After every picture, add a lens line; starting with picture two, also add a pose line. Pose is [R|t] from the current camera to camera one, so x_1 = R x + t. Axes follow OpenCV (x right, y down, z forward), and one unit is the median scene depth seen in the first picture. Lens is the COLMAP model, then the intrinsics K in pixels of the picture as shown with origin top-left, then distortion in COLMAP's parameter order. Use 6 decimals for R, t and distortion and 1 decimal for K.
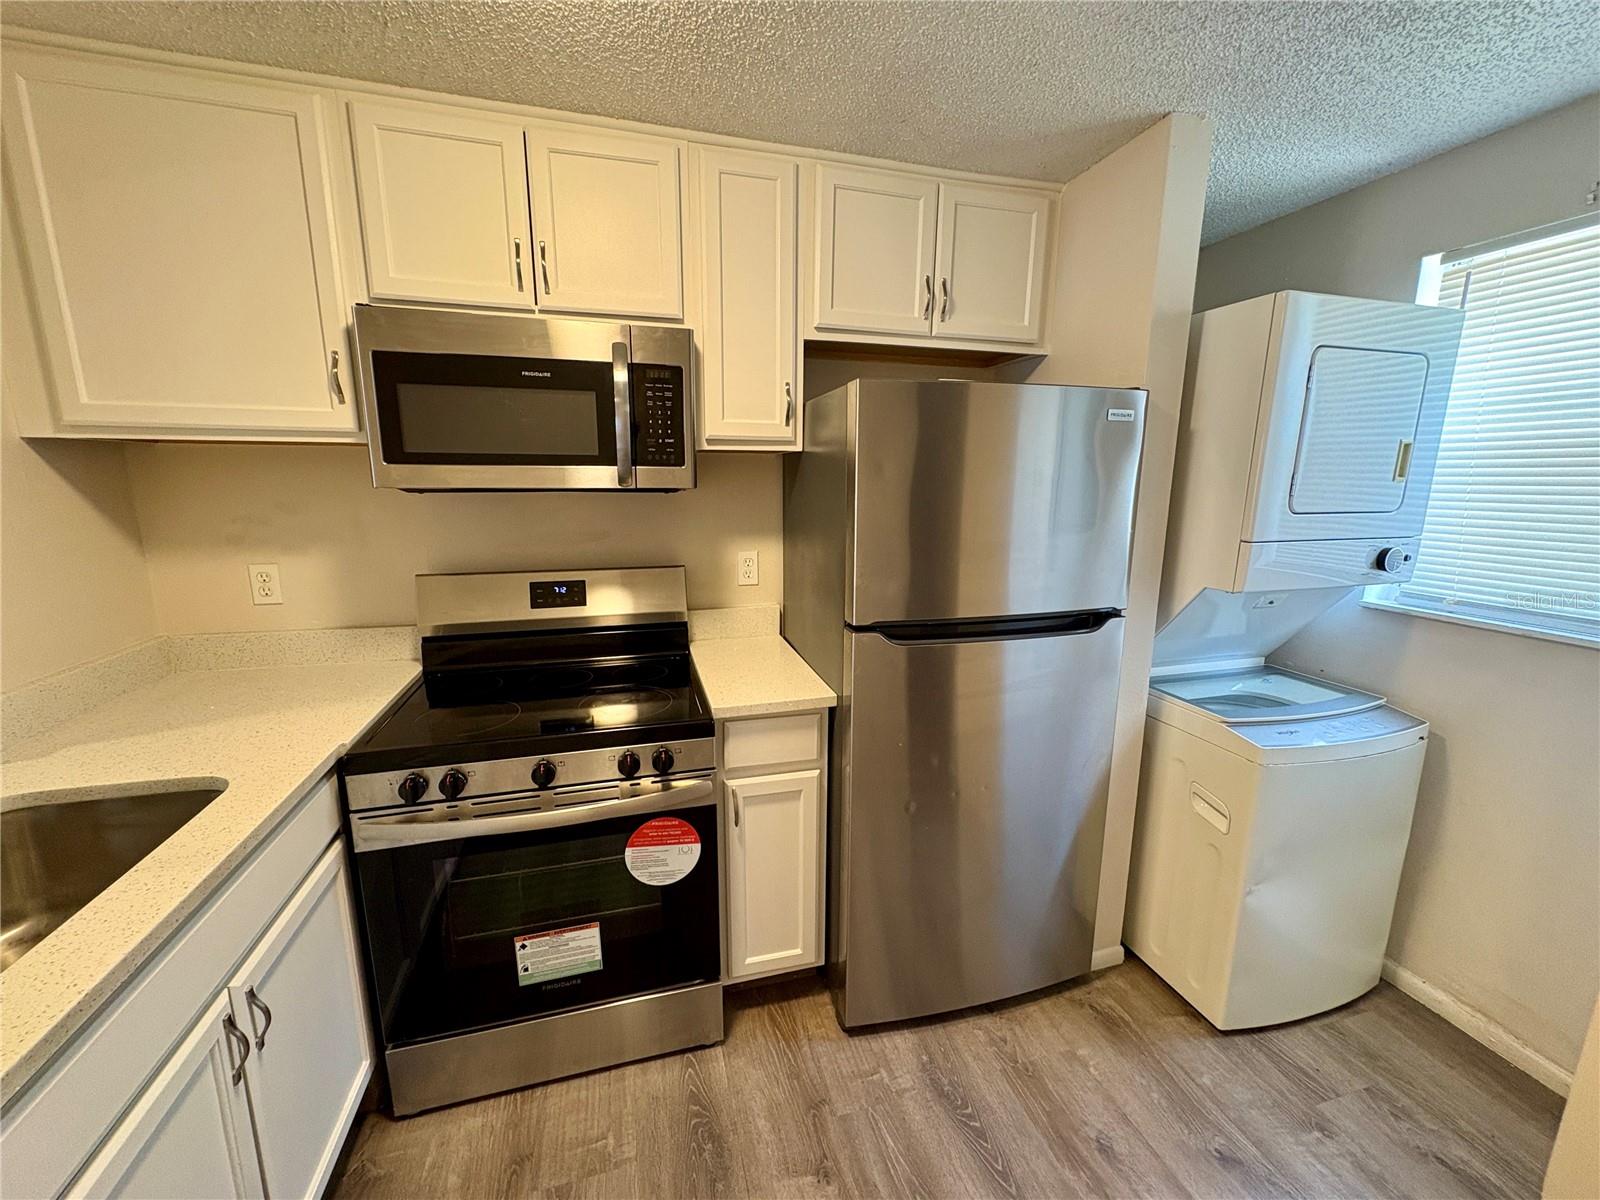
lens RADIAL K [[635.6, 0, 798.3], [0, 635.6, 599.0], [0, 0, 1]] dist [-0.001961, 0.000180]
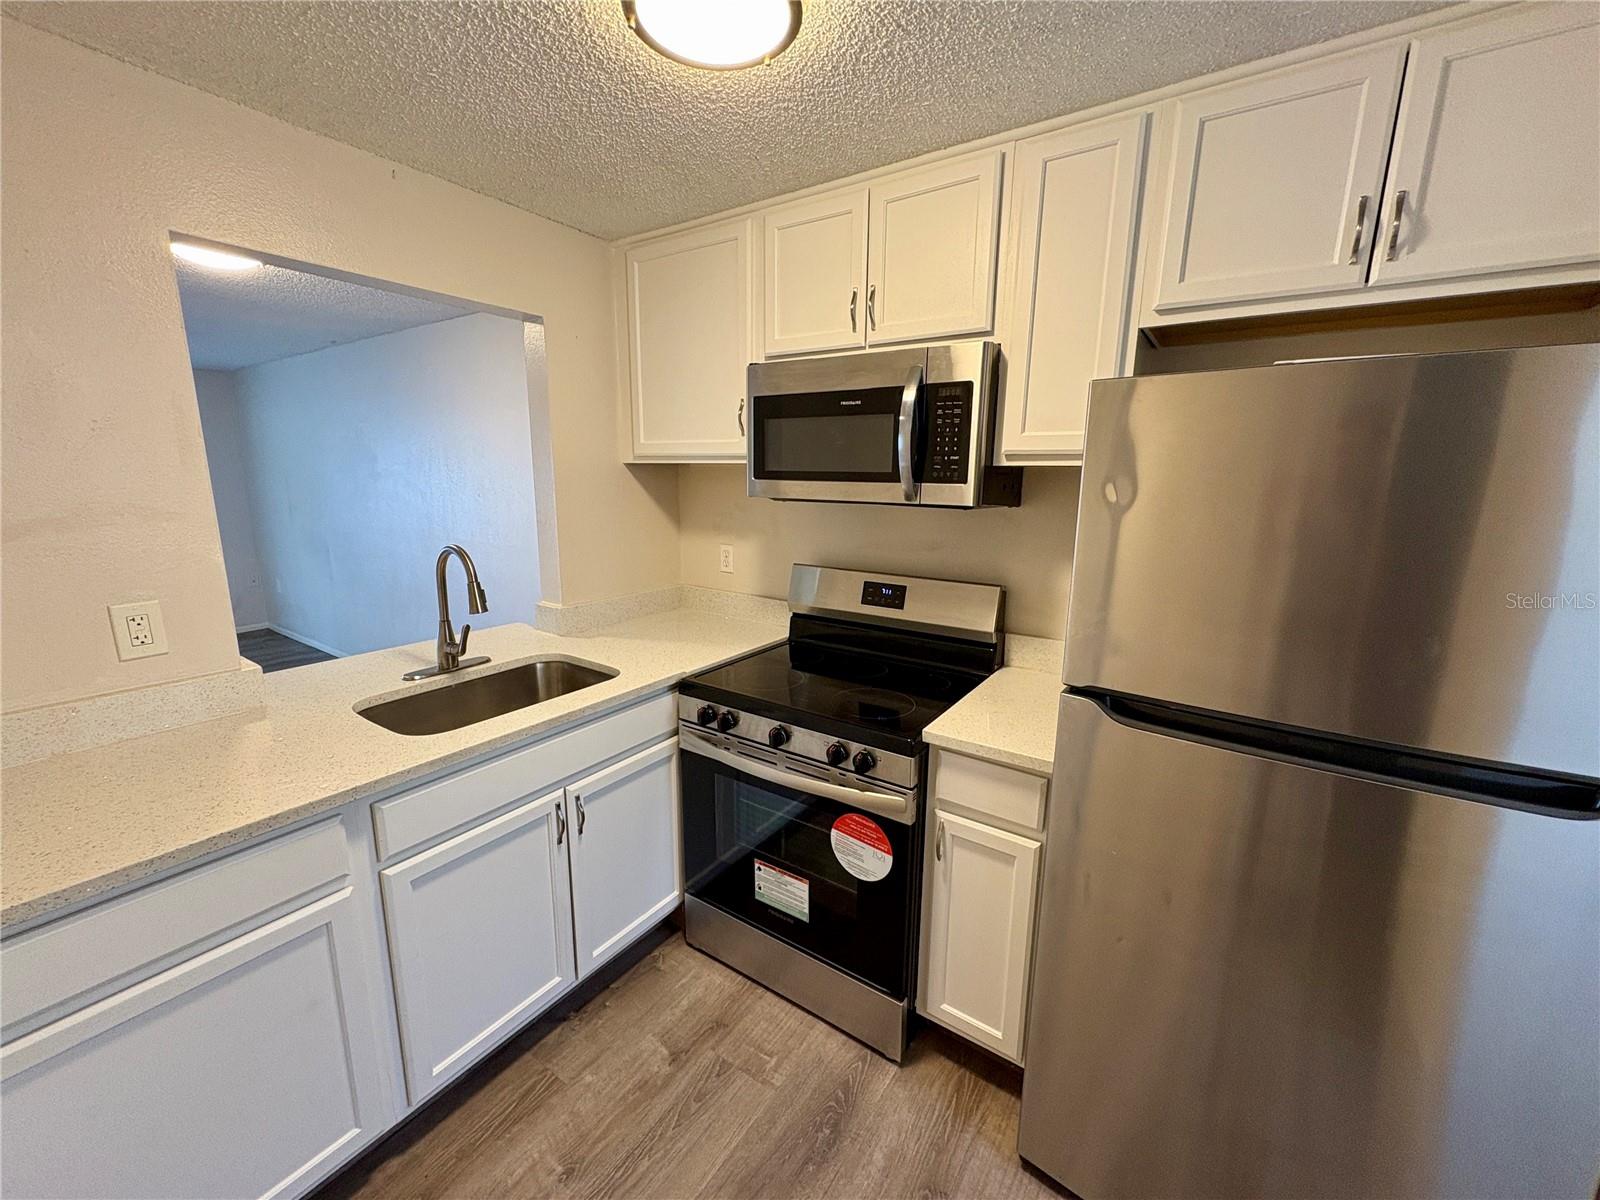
lens RADIAL K [[635.6, 0, 798.4], [0, 635.6, 598.2], [0, 0, 1]] dist [-0.001961, 0.000180]
pose [[0.640096, 0.150972, -0.753316, 0.438290], [-0.154327, 0.985784, 0.066429, -0.063447], [0.752636, 0.073736, 0.654295, 0.190270]]
